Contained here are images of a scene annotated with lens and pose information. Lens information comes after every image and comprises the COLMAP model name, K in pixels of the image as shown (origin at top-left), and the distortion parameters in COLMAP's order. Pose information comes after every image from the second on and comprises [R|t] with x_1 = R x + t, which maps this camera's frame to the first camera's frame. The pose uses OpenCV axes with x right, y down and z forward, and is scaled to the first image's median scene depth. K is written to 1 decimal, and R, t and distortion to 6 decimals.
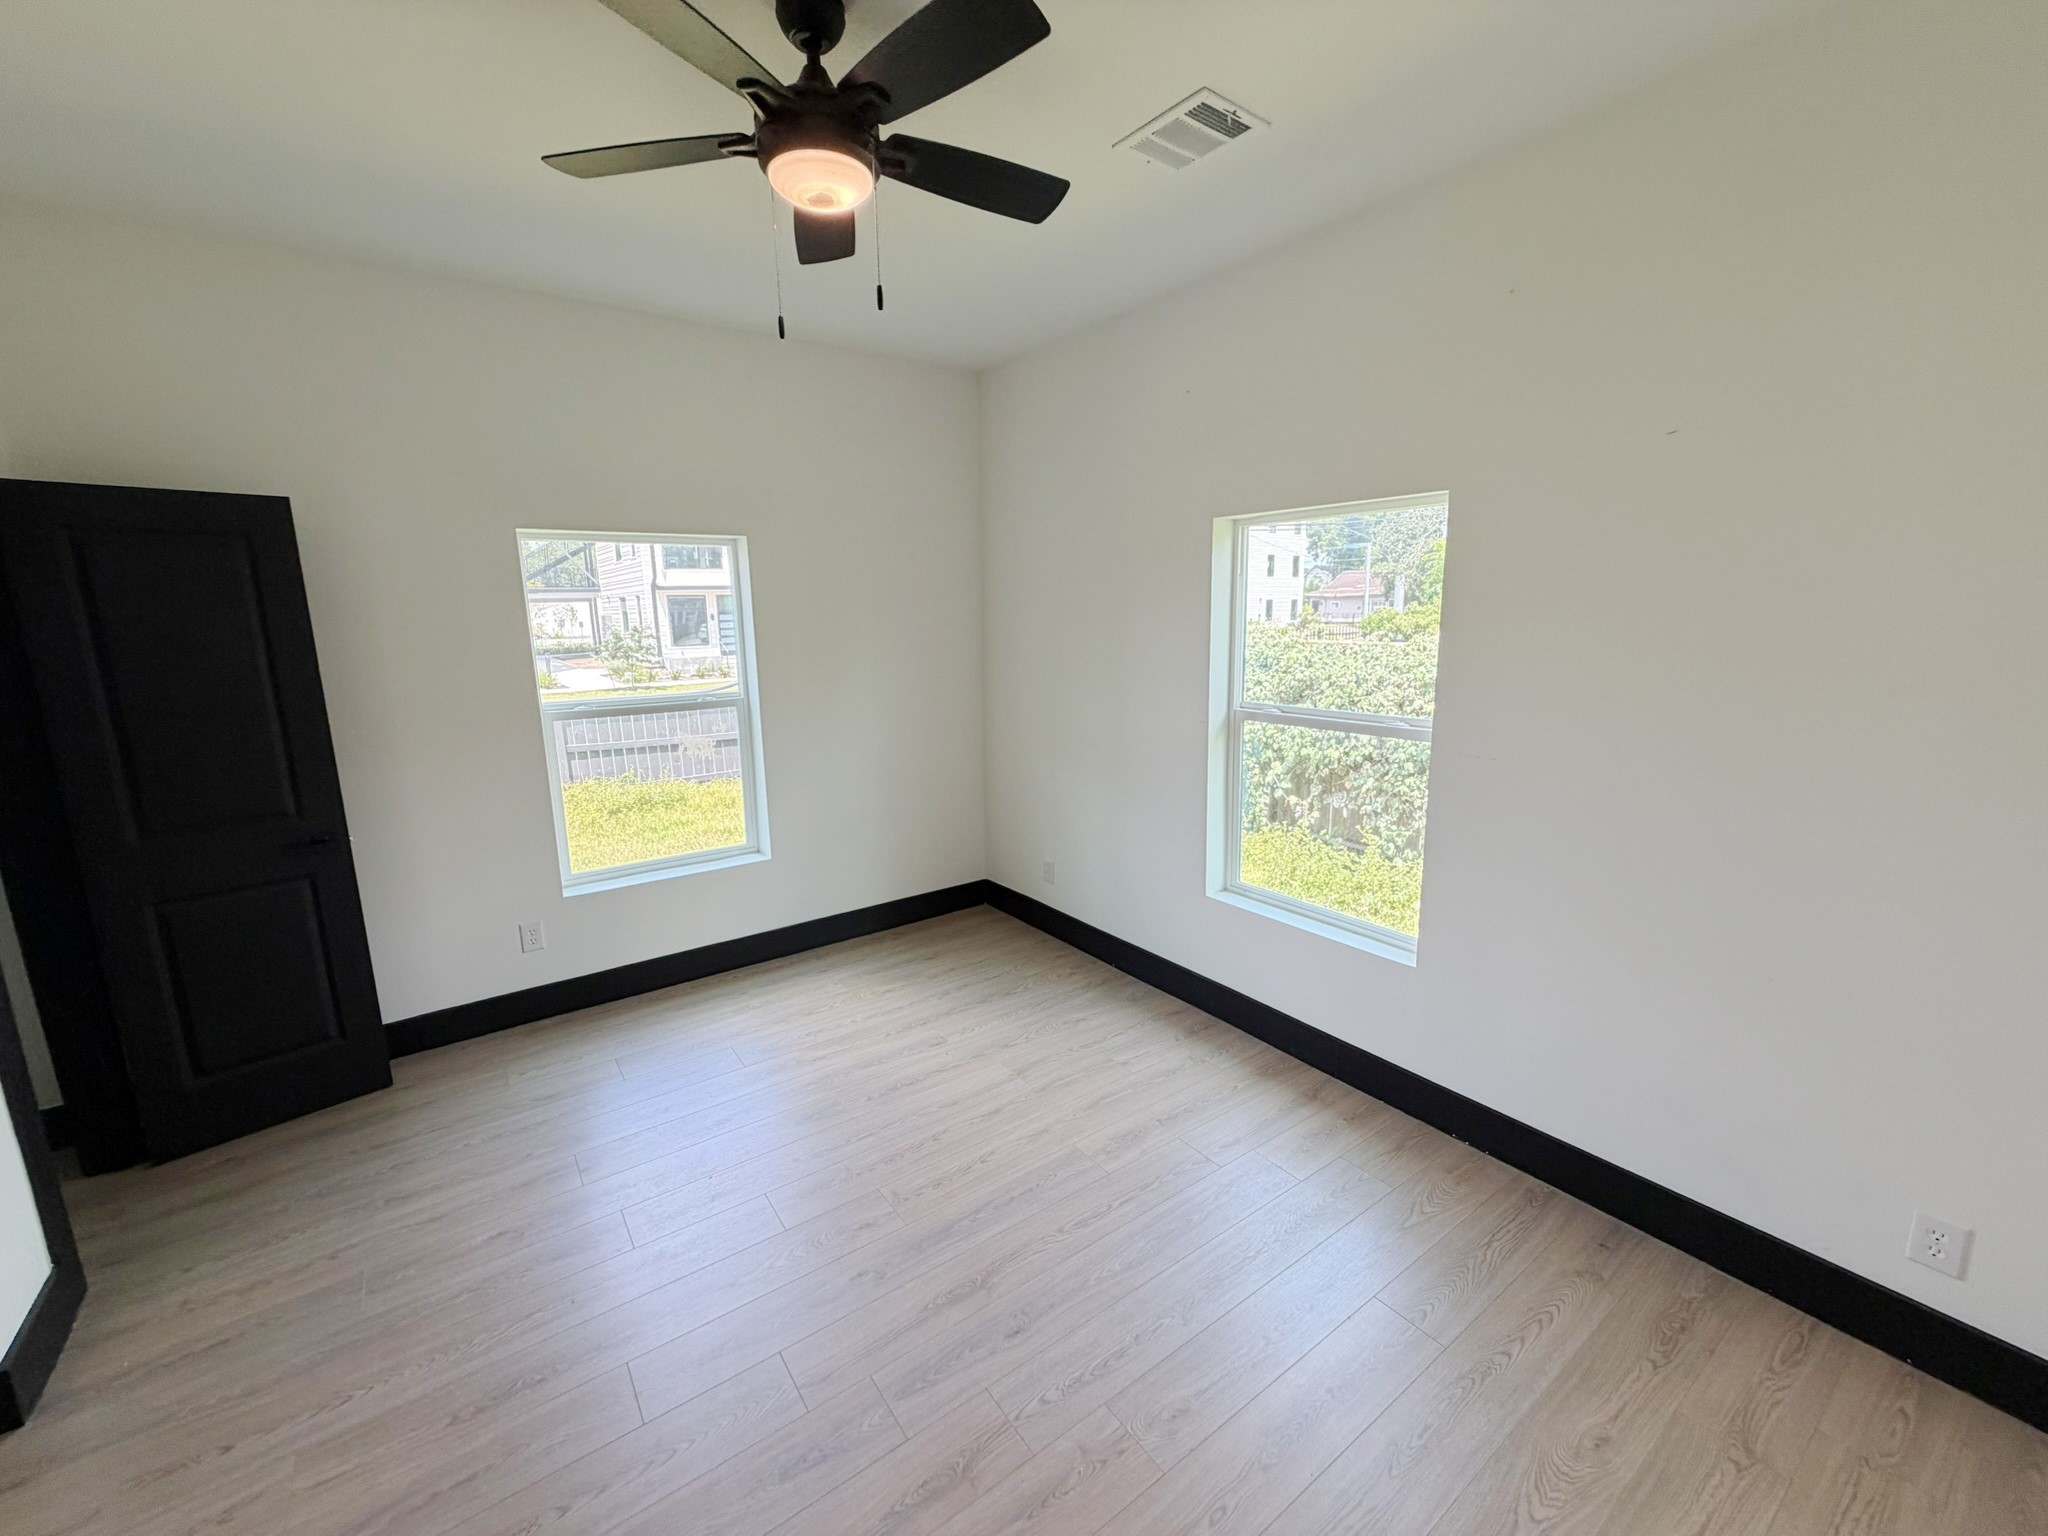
lens RADIAL K [[823.3, 0, 988.8], [0, 823.3, 765.8], [0, 0, 1]] dist [0.000138, 0.000578]
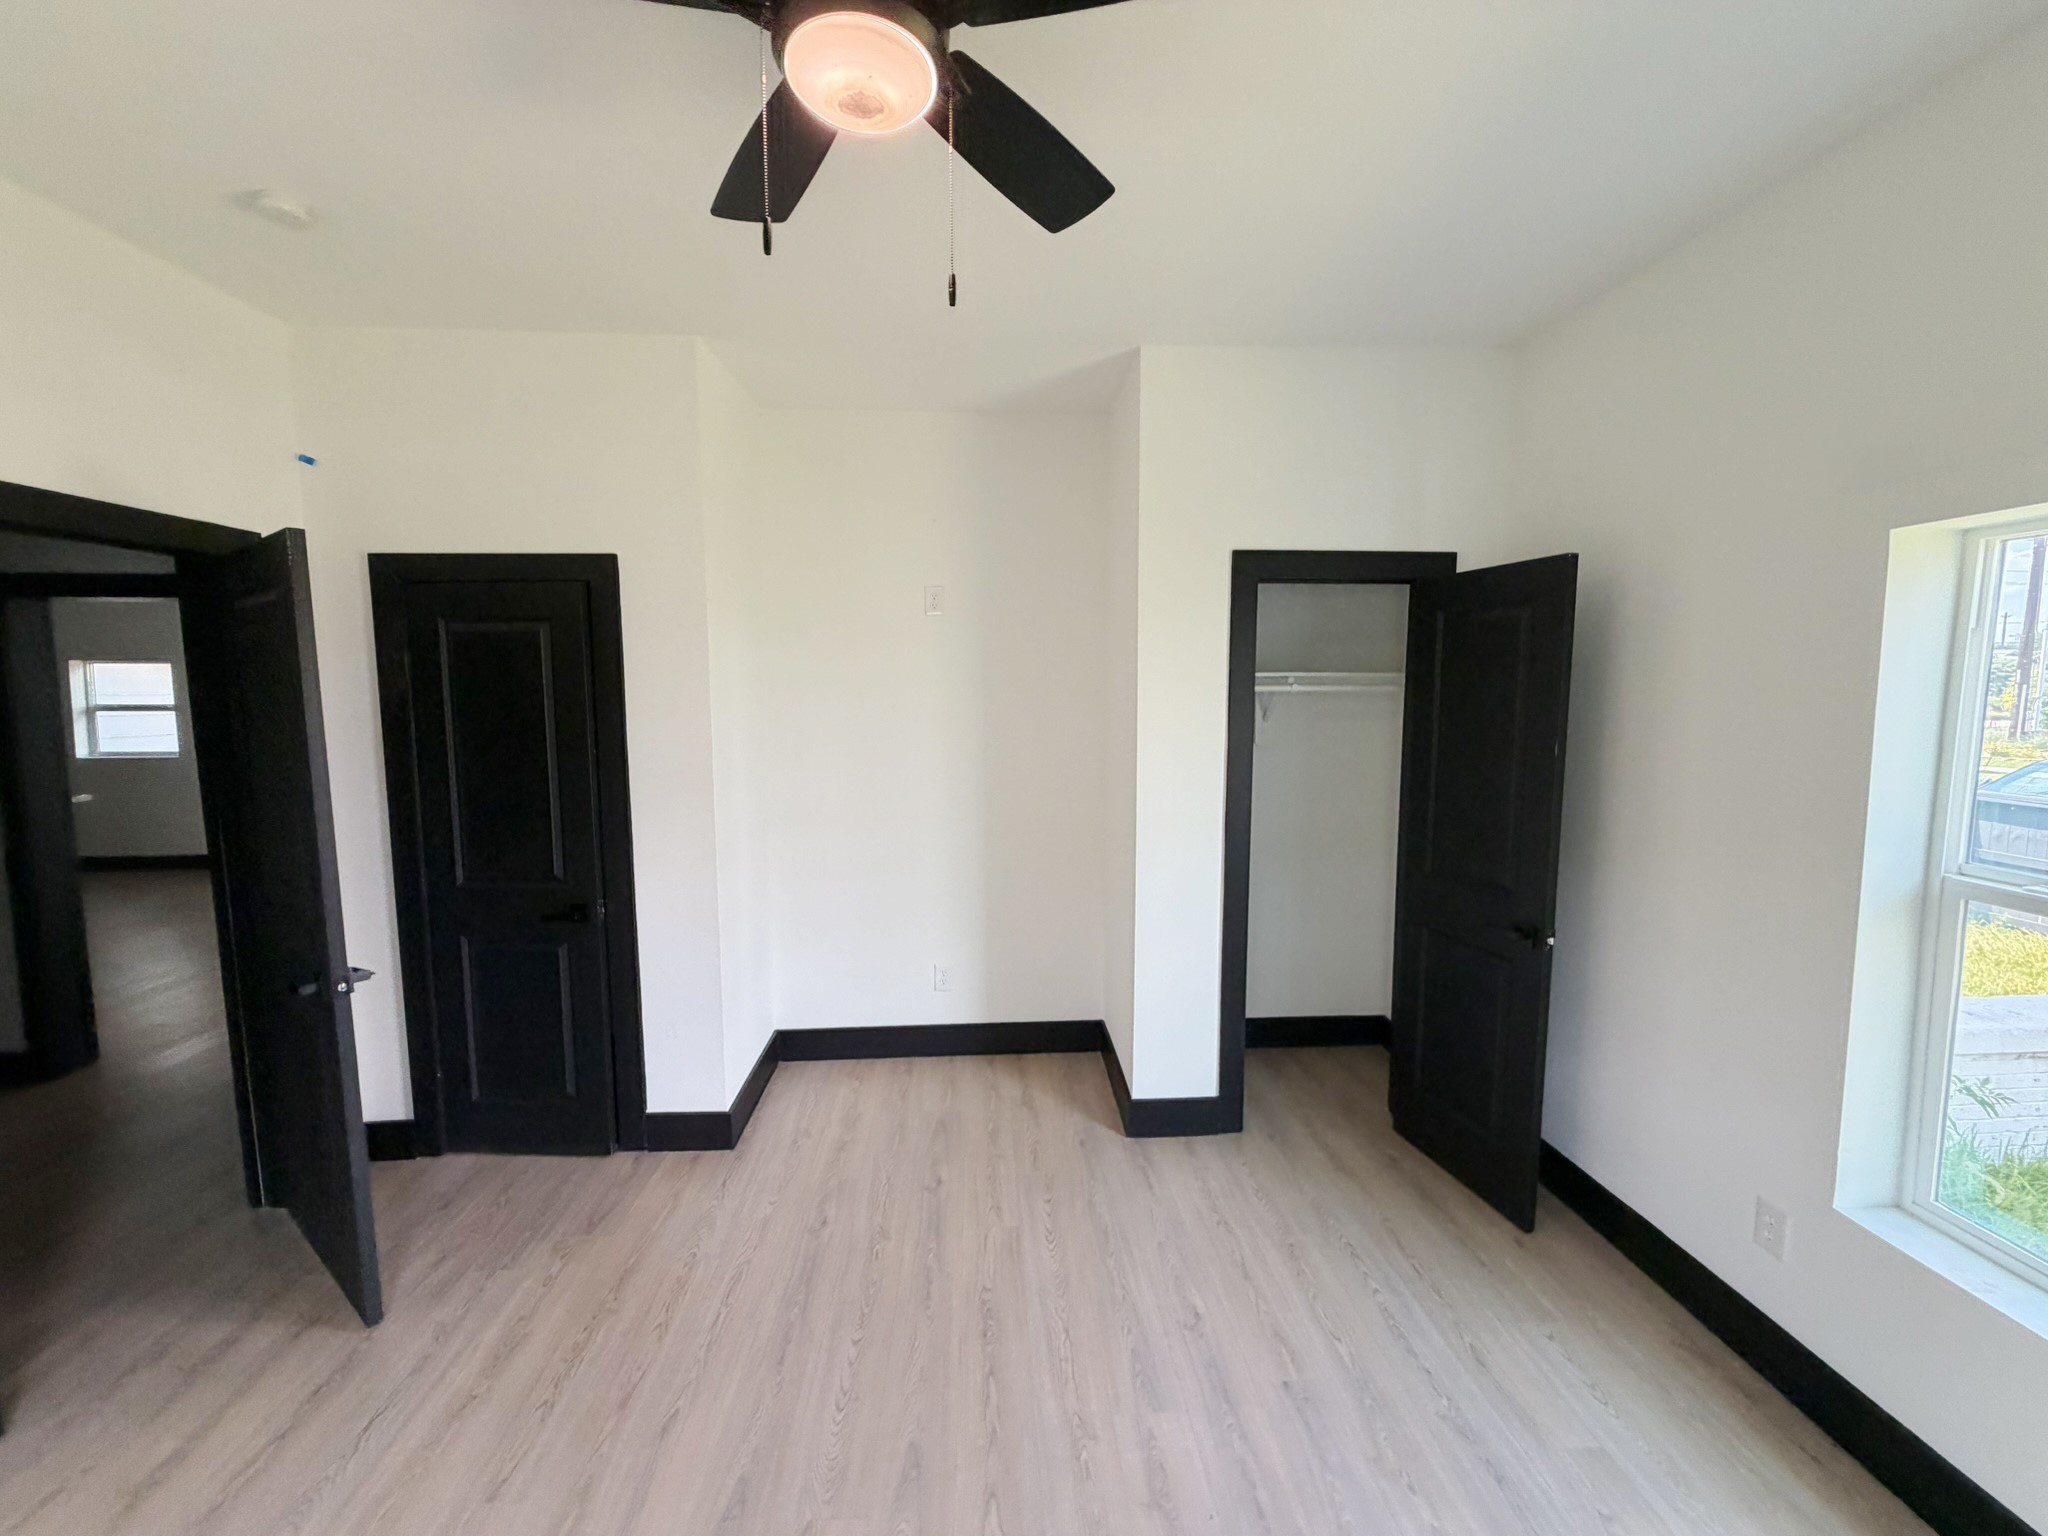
lens RADIAL K [[823.3, 0, 1026.3], [0, 823.3, 763.2], [0, 0, 1]] dist [0.000138, 0.000578]
pose [[-0.530829, 0.098773, -0.841703, 0.189447], [-0.144993, 0.967956, 0.205030, -0.162591], [0.834983, 0.230877, -0.499498, 0.820533]]
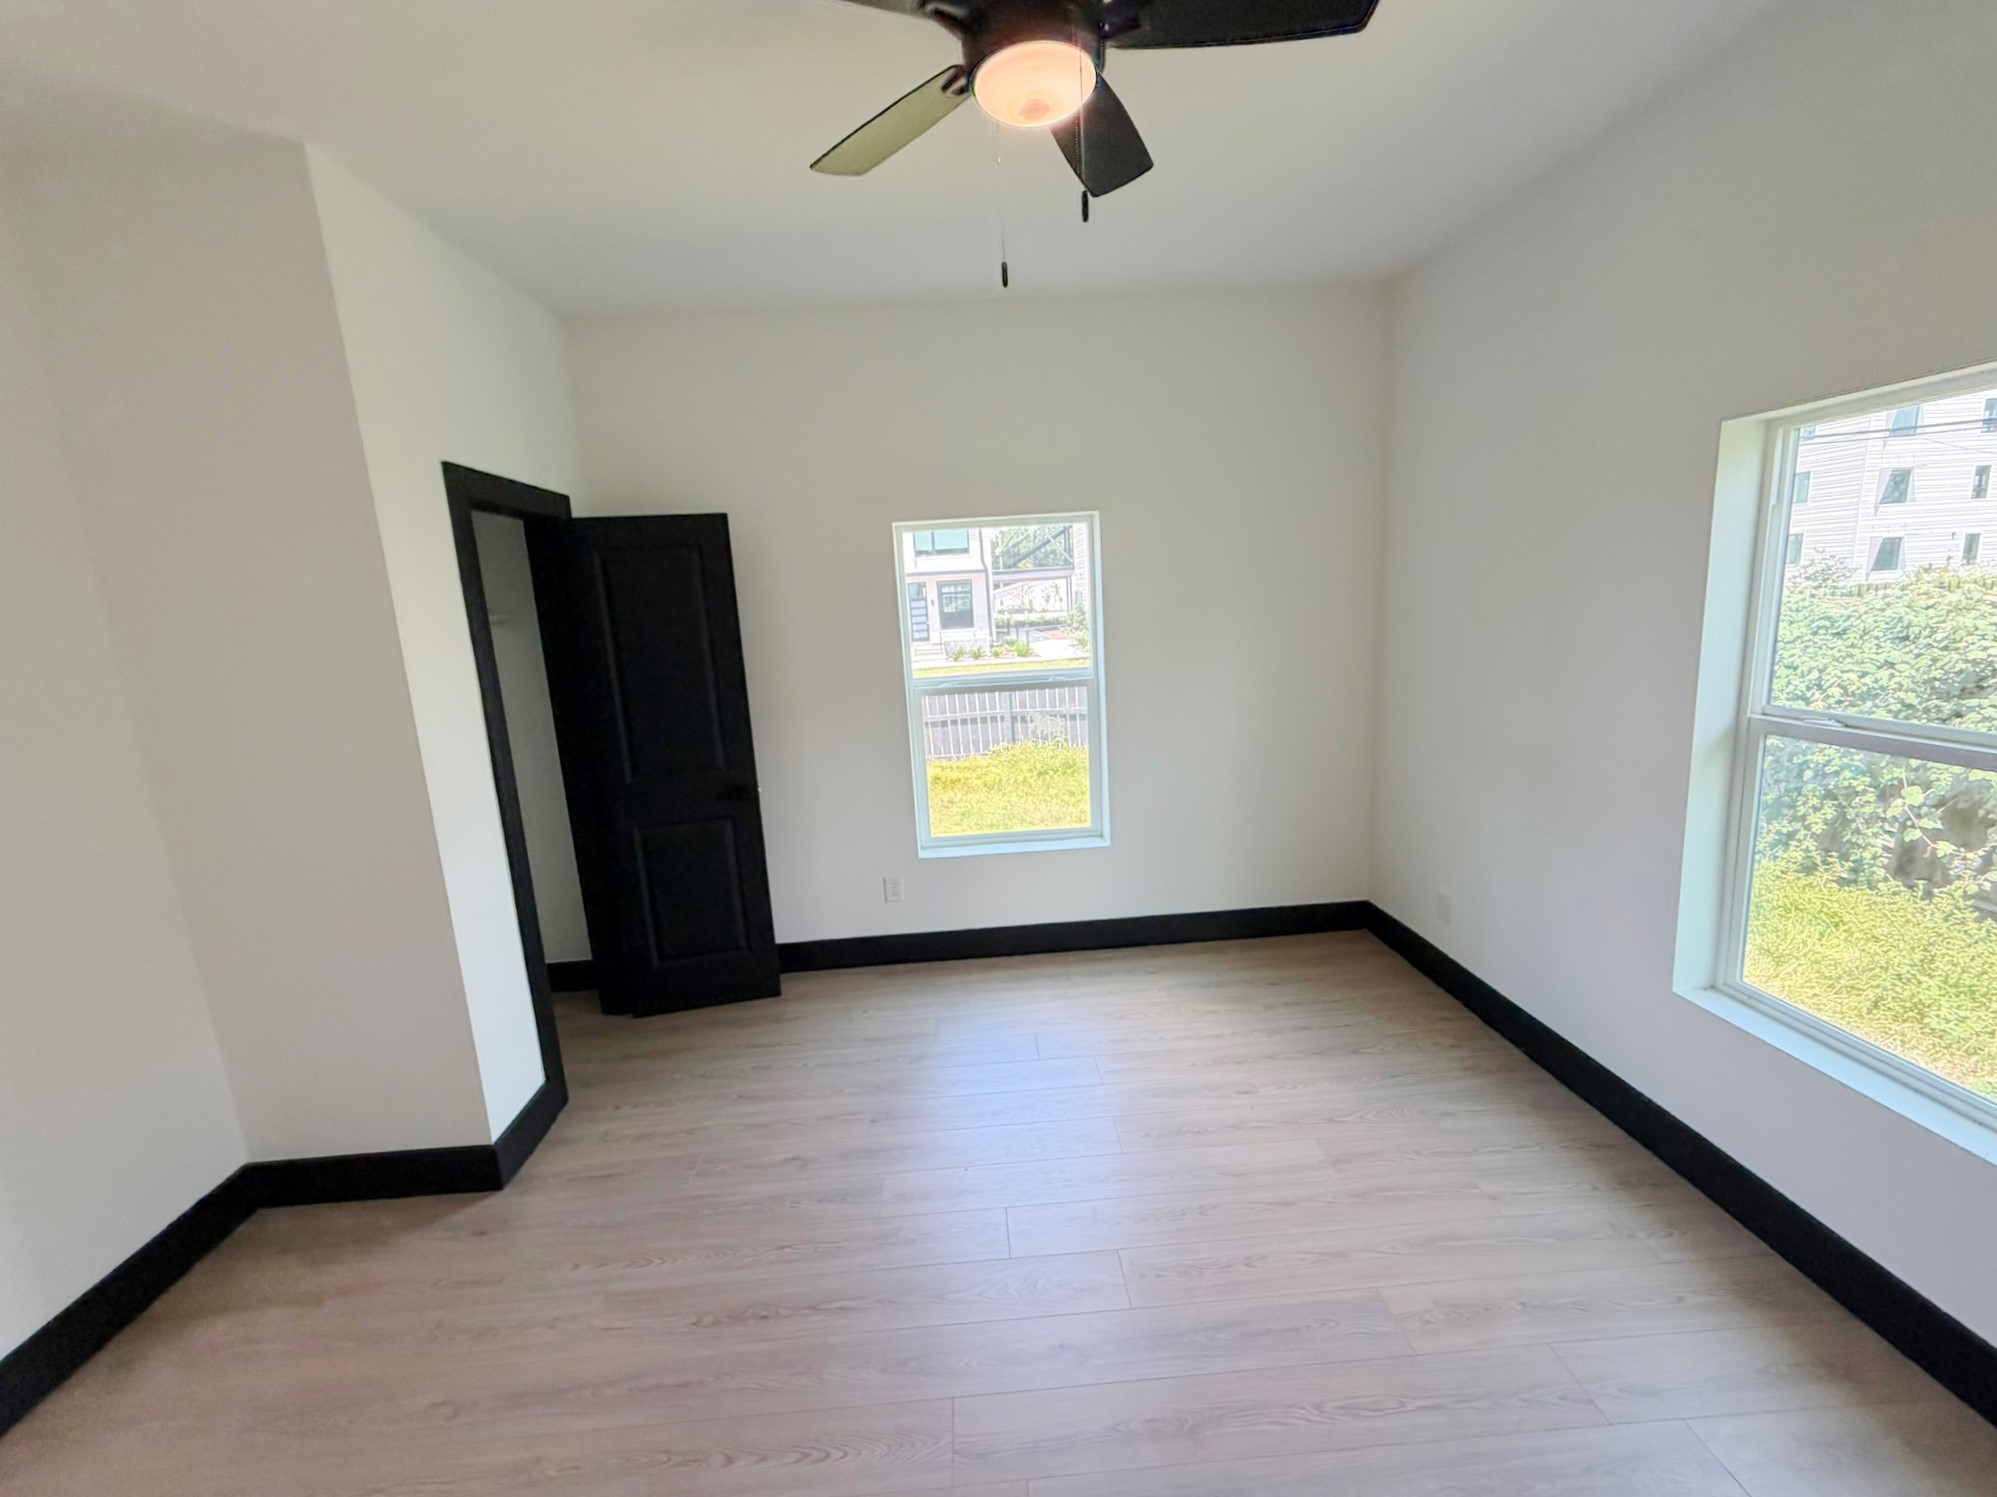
lens RADIAL K [[802.8, 0, 1007.7], [0, 802.8, 737.9], [0, 0, 1]] dist [0.000138, 0.000578]
pose [[0.848865, 0.062667, -0.524881, 0.135651], [-0.057774, 0.997998, 0.025719, -0.033807], [0.525442, 0.008492, 0.850787, 0.154920]]
